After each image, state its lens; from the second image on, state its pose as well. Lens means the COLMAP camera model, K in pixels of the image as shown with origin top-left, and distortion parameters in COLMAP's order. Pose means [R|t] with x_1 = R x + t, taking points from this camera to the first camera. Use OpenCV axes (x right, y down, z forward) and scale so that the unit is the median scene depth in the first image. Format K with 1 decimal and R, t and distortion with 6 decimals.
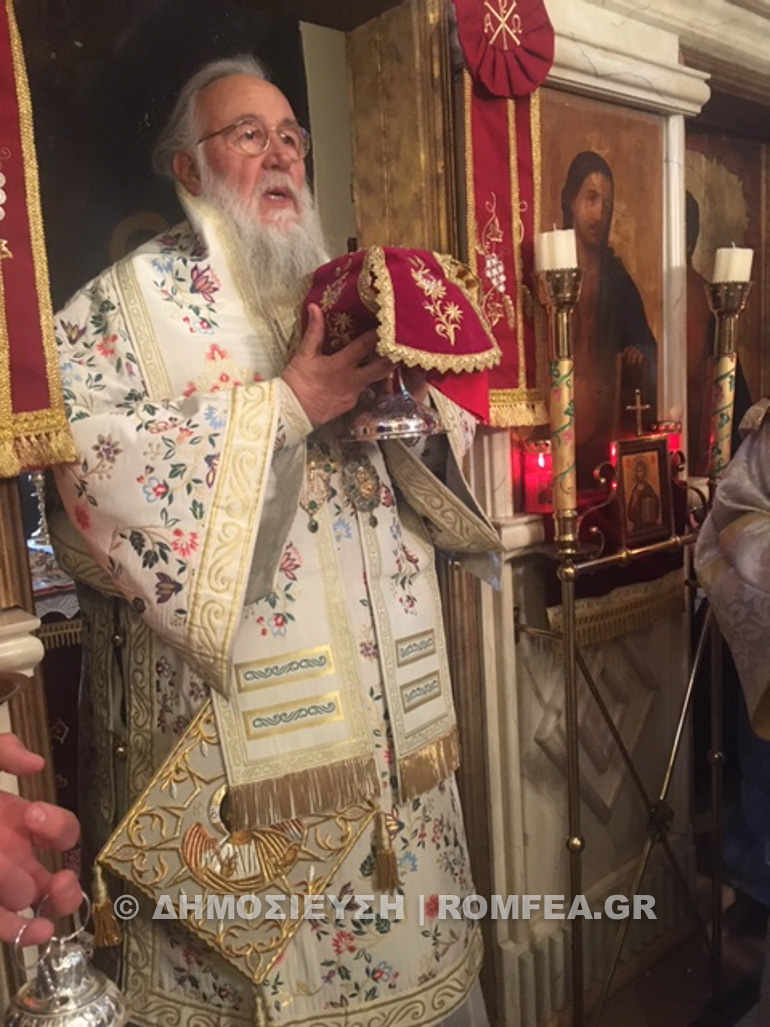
lens RADIAL K [[876.8, 0, 387.1], [0, 876.8, 485.5], [0, 0, 1]] dist [0.080419, -0.099896]
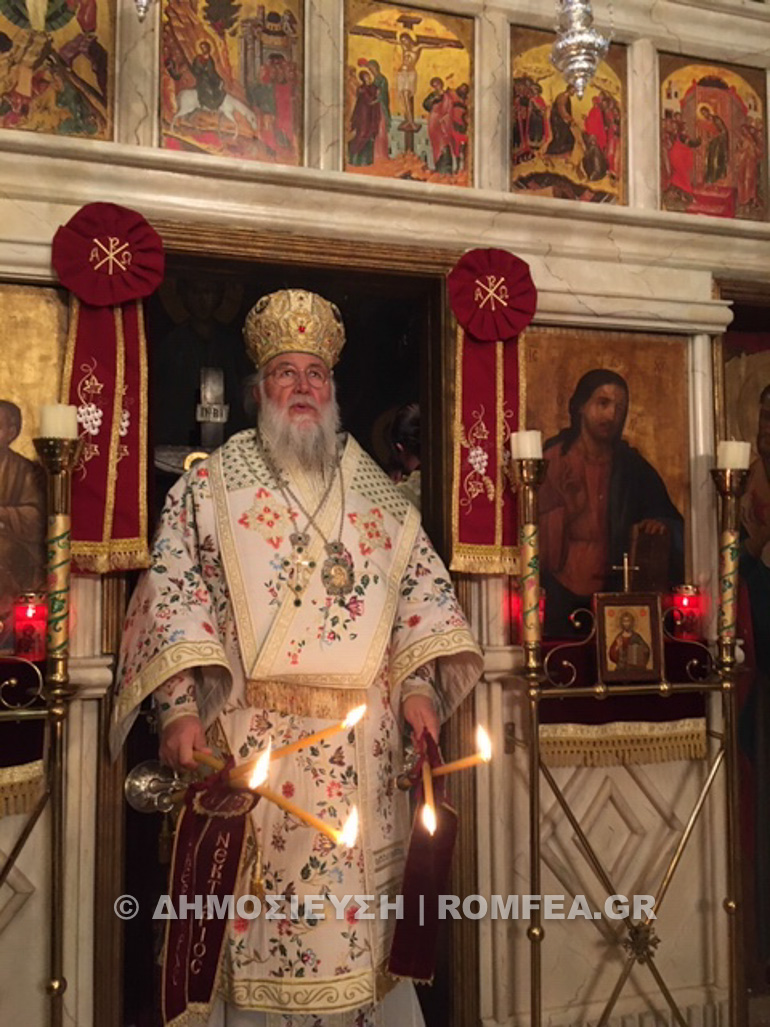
lens RADIAL K [[876.8, 0, 387.1], [0, 876.8, 485.5], [0, 0, 1]] dist [0.080419, -0.099896]
pose [[0.916500, 0.018018, -0.399628, 0.532276], [-0.095248, 0.980084, -0.174251, 0.049318], [0.388529, 0.197764, 0.899964, -0.278504]]
